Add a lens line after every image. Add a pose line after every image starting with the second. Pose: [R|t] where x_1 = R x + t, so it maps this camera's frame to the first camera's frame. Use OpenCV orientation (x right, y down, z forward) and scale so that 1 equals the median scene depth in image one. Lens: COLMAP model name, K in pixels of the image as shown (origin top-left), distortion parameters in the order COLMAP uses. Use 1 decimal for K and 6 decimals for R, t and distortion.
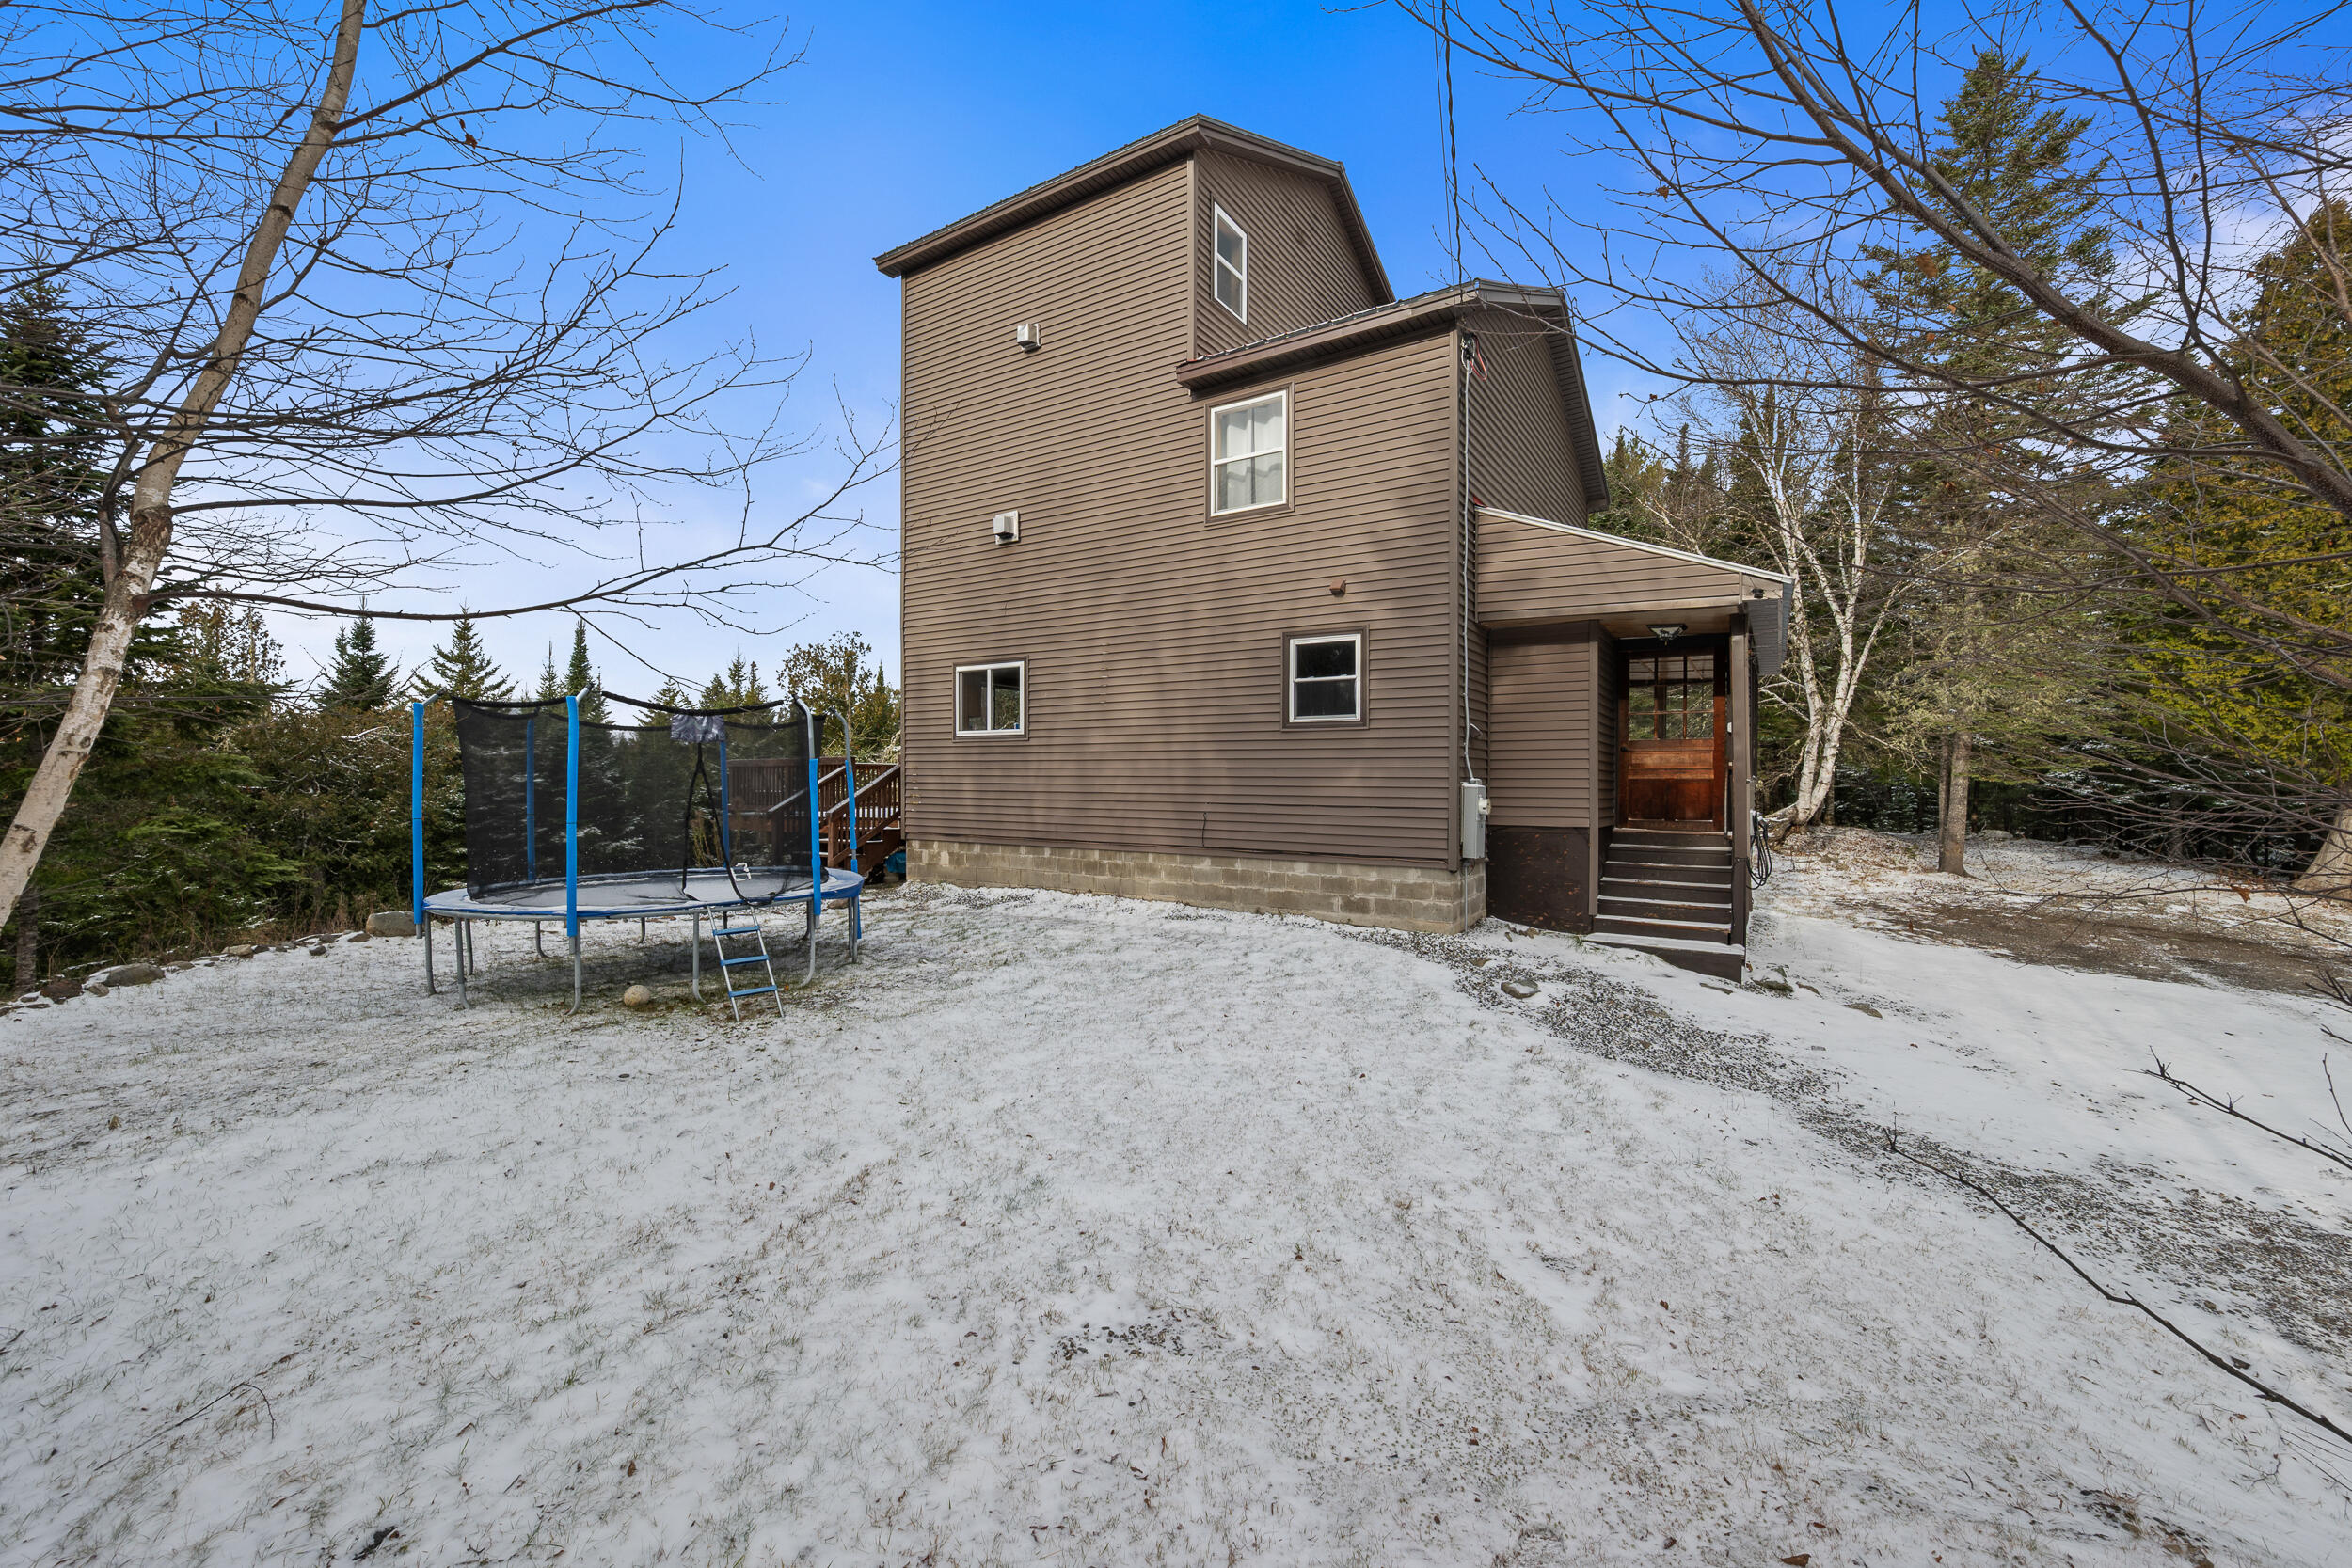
lens RADIAL K [[935.5, 0, 1184.7], [0, 935.5, 764.4], [0, 0, 1]] dist [-0.000410, 0.000340]
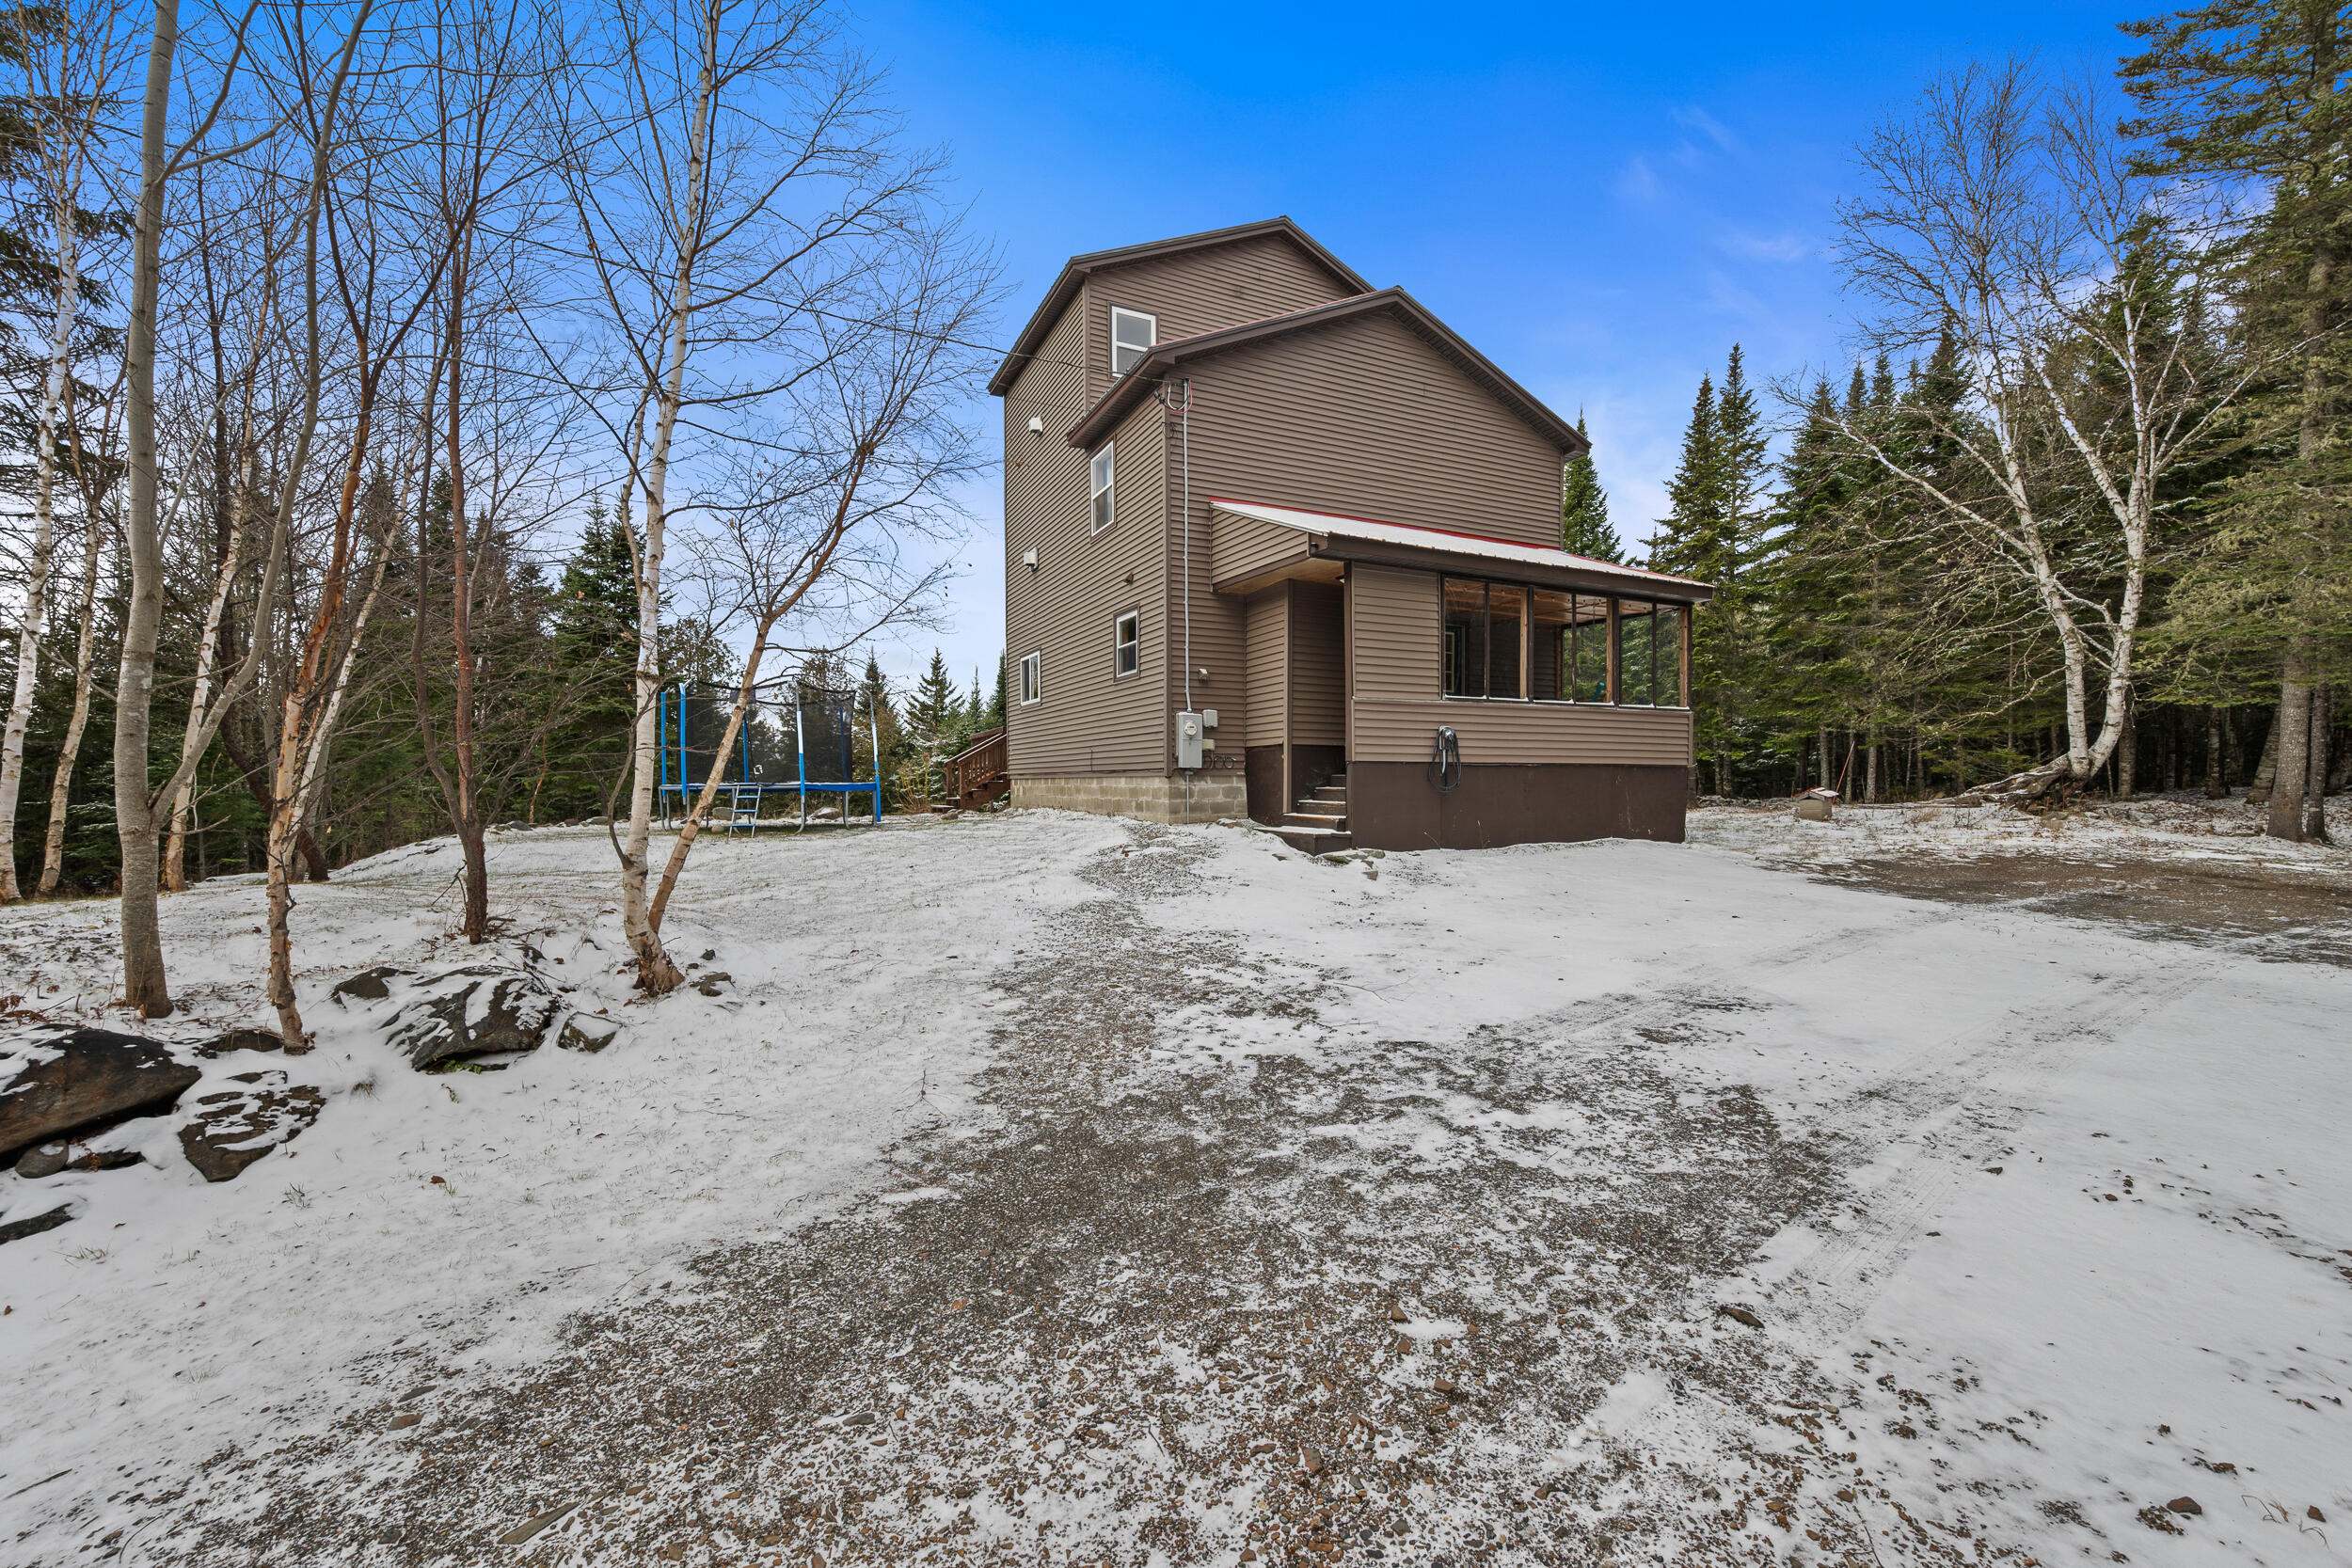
lens RADIAL K [[940.2, 0, 1192.0], [0, 940.2, 782.1], [0, 0, 1]] dist [-0.000436, -0.000004]
pose [[0.851028, -0.009477, -0.525035, 0.327896], [0.017595, 0.999790, 0.010474, 0.033691], [0.524825, -0.018152, 0.851016, -0.048882]]
